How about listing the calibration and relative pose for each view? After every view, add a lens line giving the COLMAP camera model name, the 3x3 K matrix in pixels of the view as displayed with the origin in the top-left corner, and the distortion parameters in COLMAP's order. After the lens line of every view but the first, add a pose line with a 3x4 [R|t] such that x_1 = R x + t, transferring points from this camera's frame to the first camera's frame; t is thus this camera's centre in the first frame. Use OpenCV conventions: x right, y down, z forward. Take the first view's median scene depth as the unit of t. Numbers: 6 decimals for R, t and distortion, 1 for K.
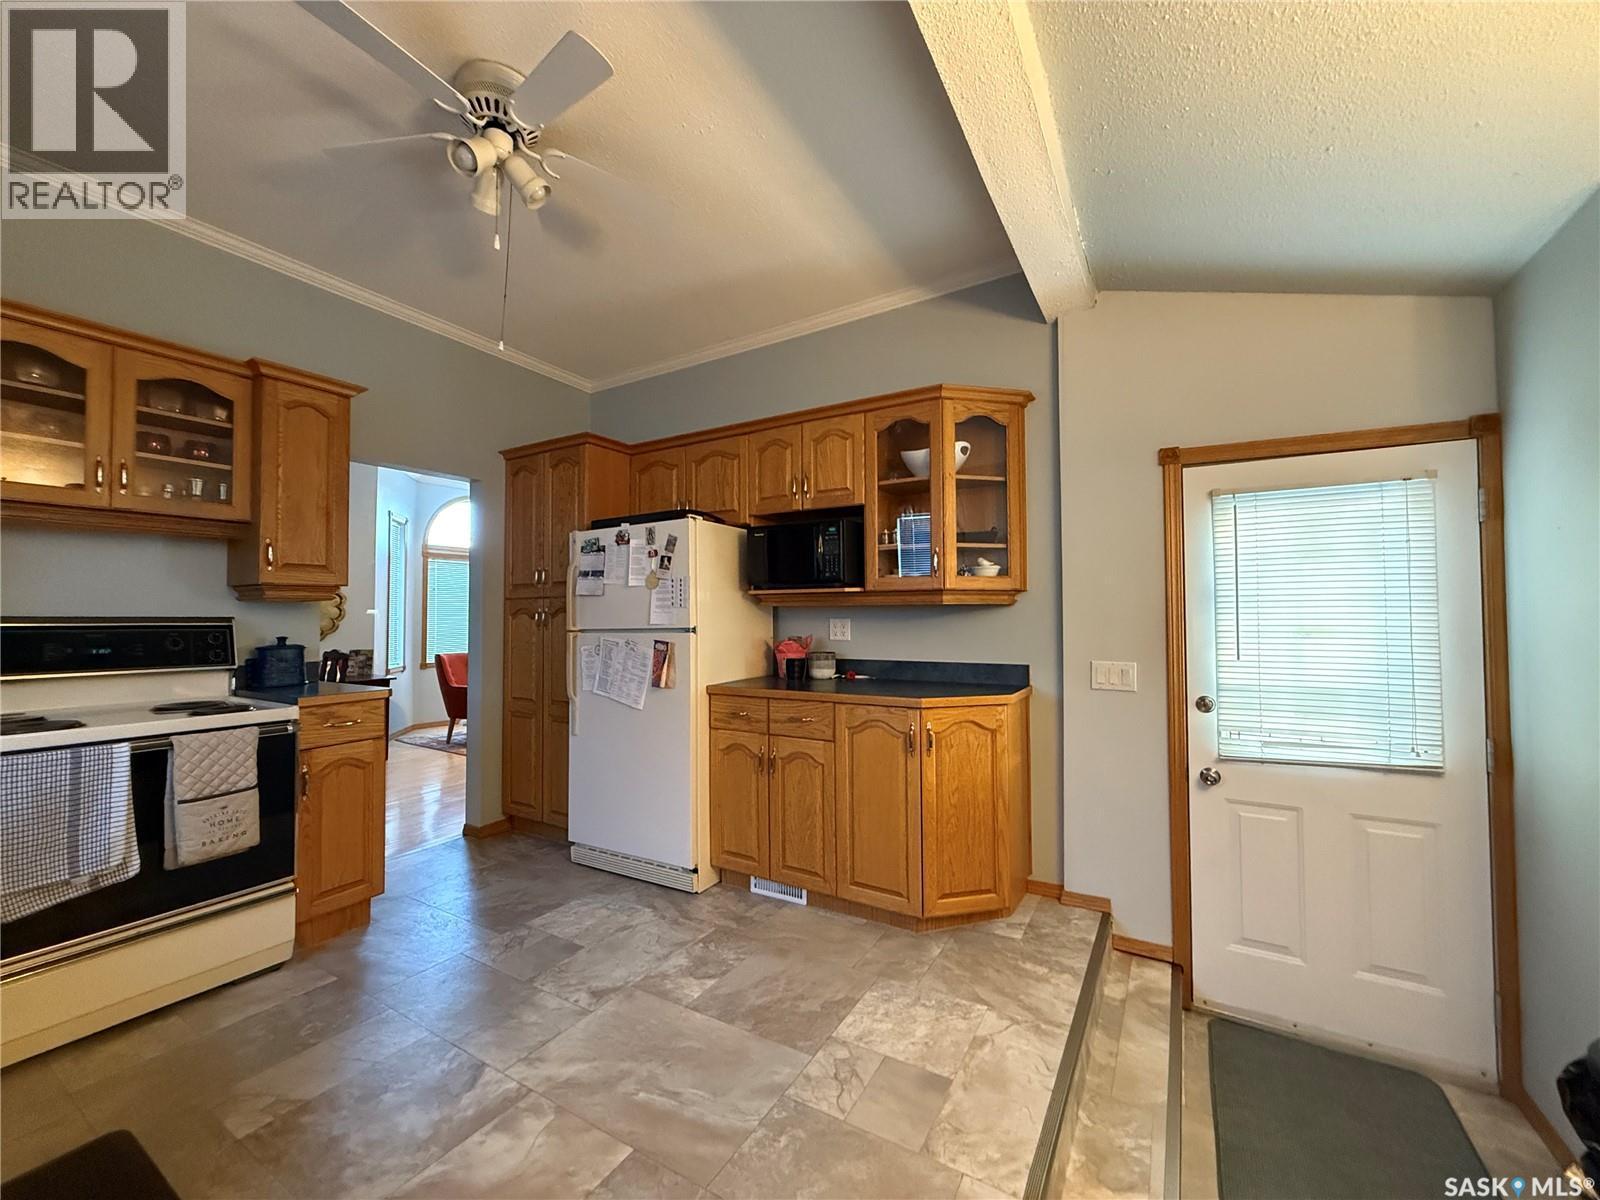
lens RADIAL K [[636.2, 0, 795.1], [0, 636.2, 595.4], [0, 0, 1]] dist [0.000548, -0.000113]
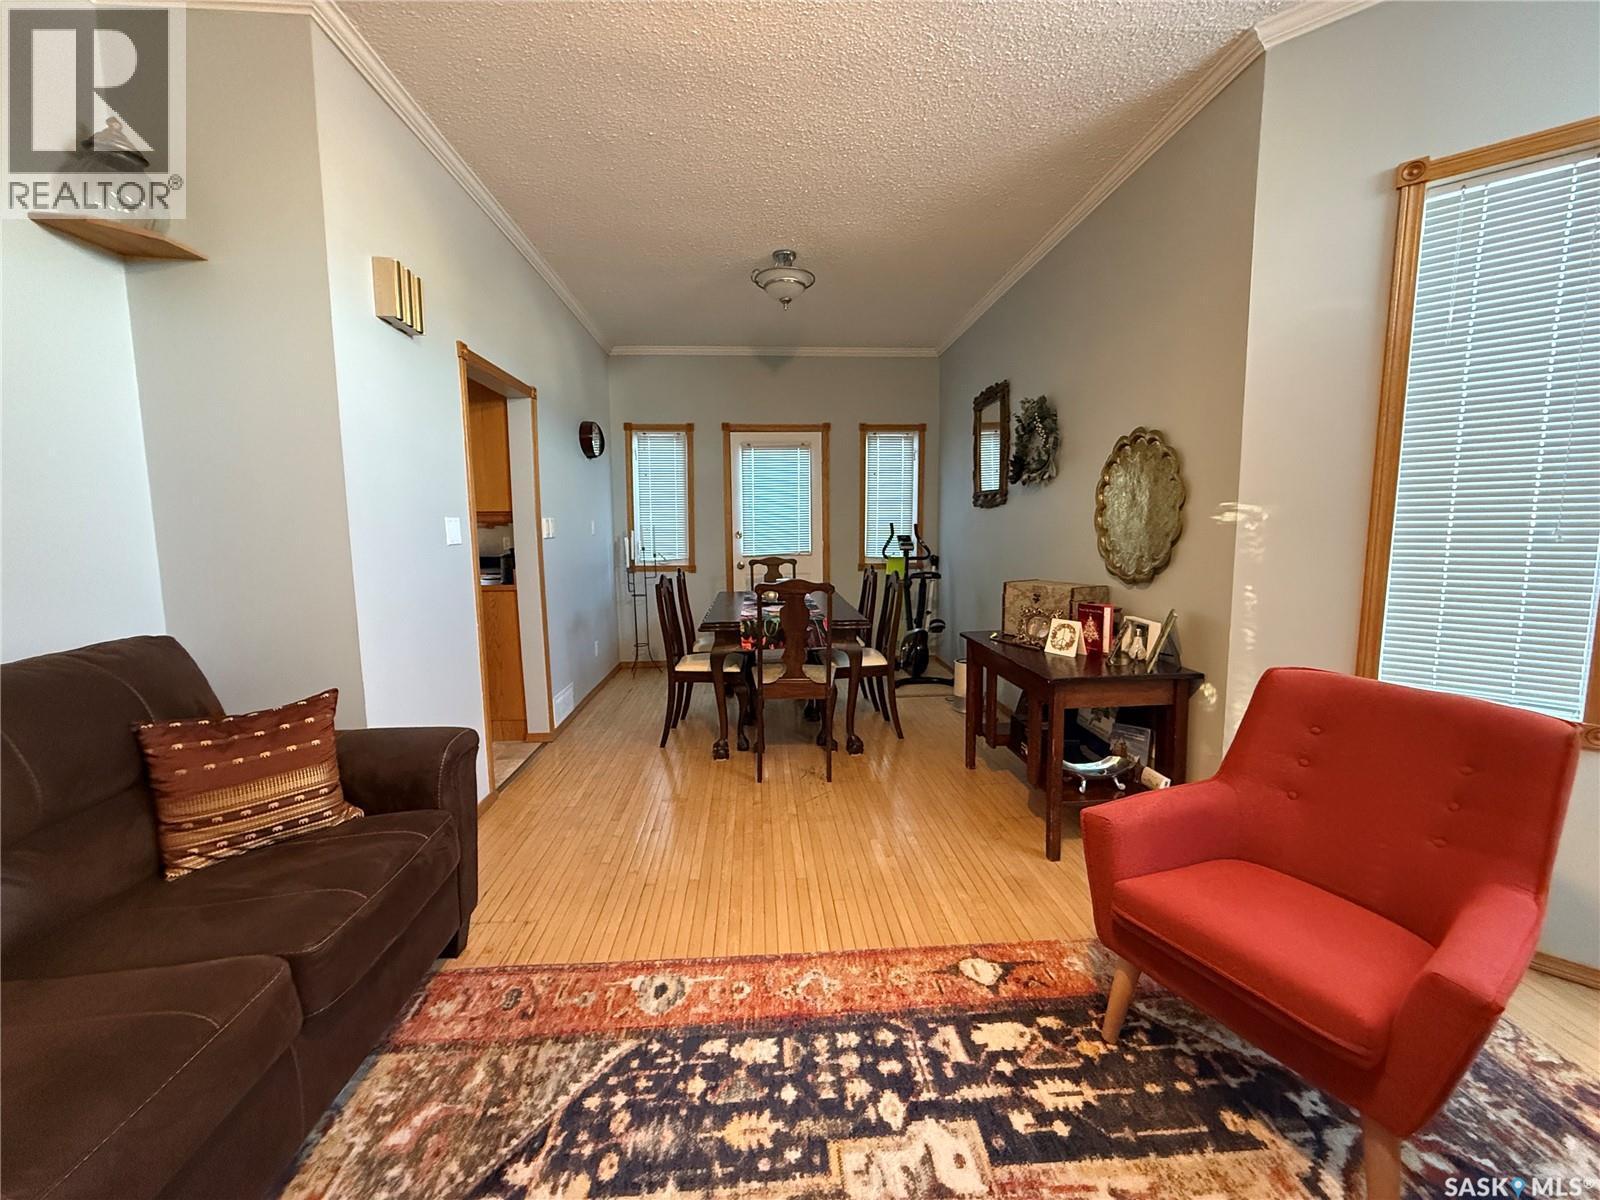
lens RADIAL K [[636.2, 0, 794.4], [0, 636.2, 594.1], [0, 0, 1]] dist [0.000548, -0.000113]
pose [[-0.827491, 0.067938, -0.557353, -0.565830], [0.027135, 0.996332, 0.081160, 0.075454], [0.560822, 0.052036, -0.826299, 2.704010]]
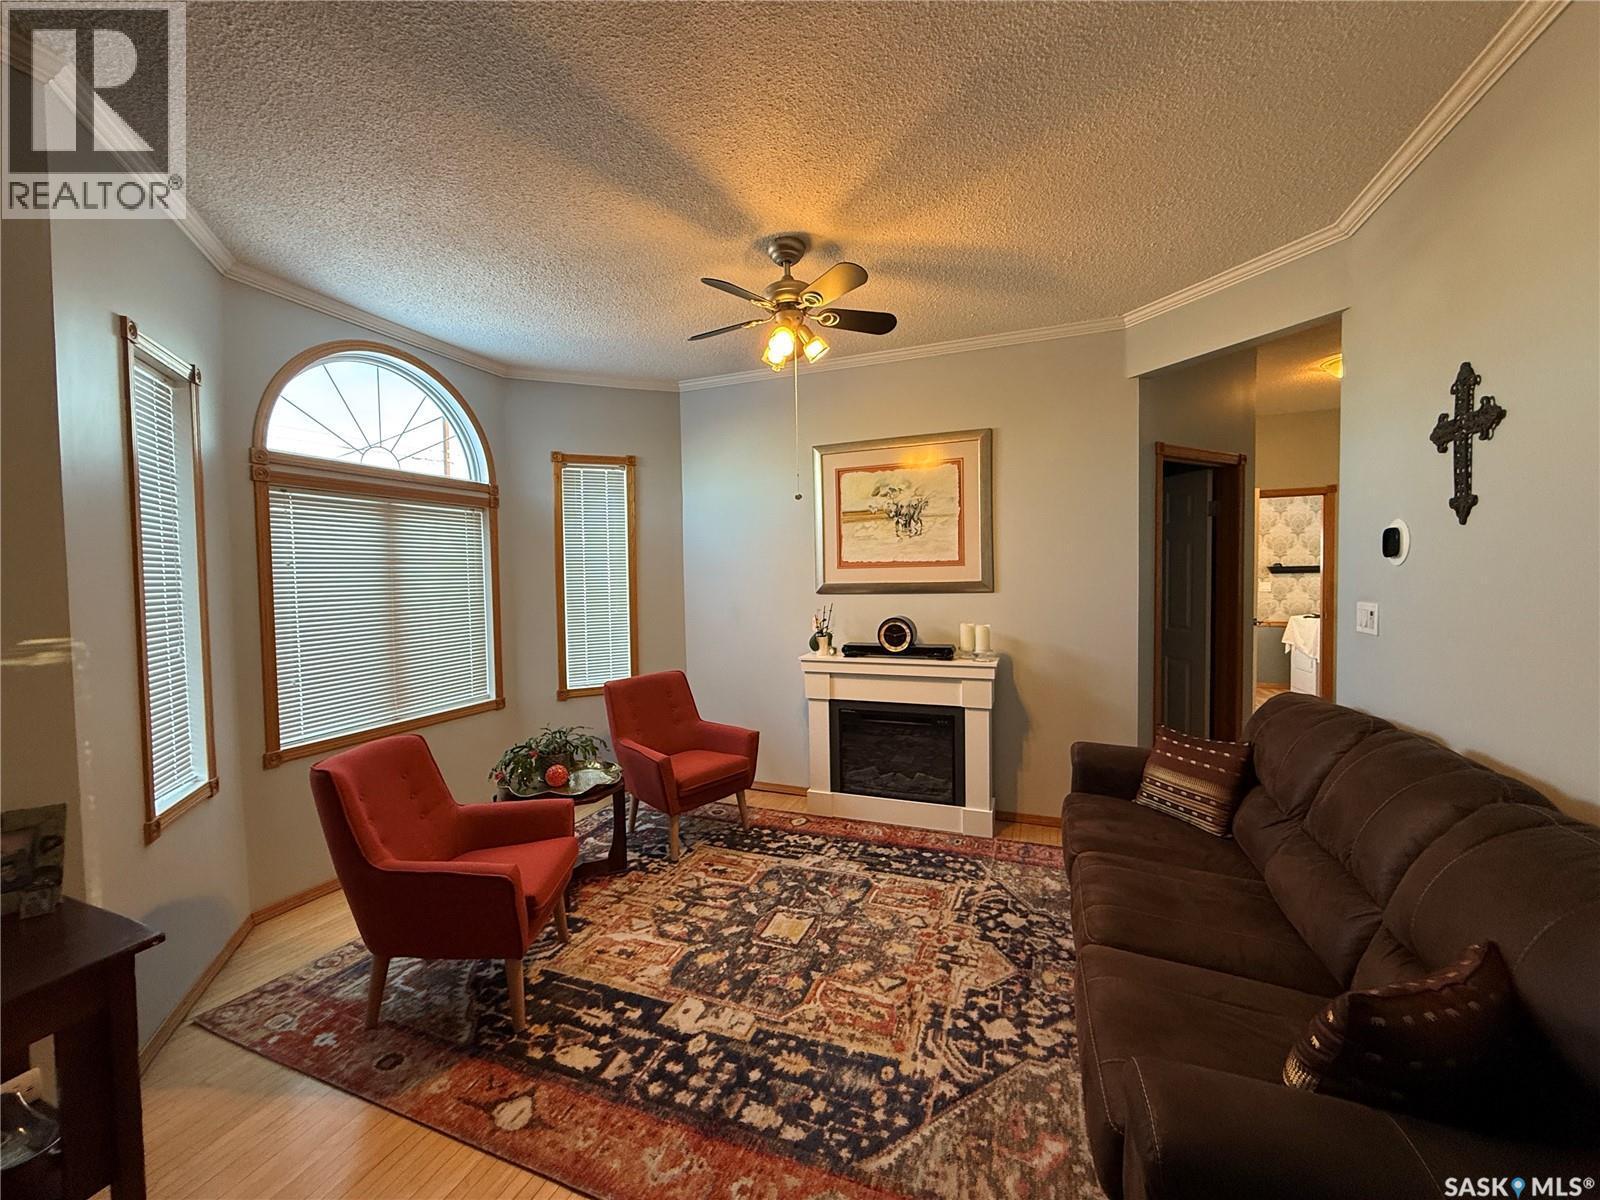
lens RADIAL K [[636.2, 0, 793.6], [0, 636.2, 595.5], [0, 0, 1]] dist [0.000548, -0.000113]
pose [[0.985356, -0.017081, 0.169653, -0.915941], [0.006662, 0.998067, 0.061790, -0.040369], [-0.170381, -0.059755, 0.983565, 1.561026]]
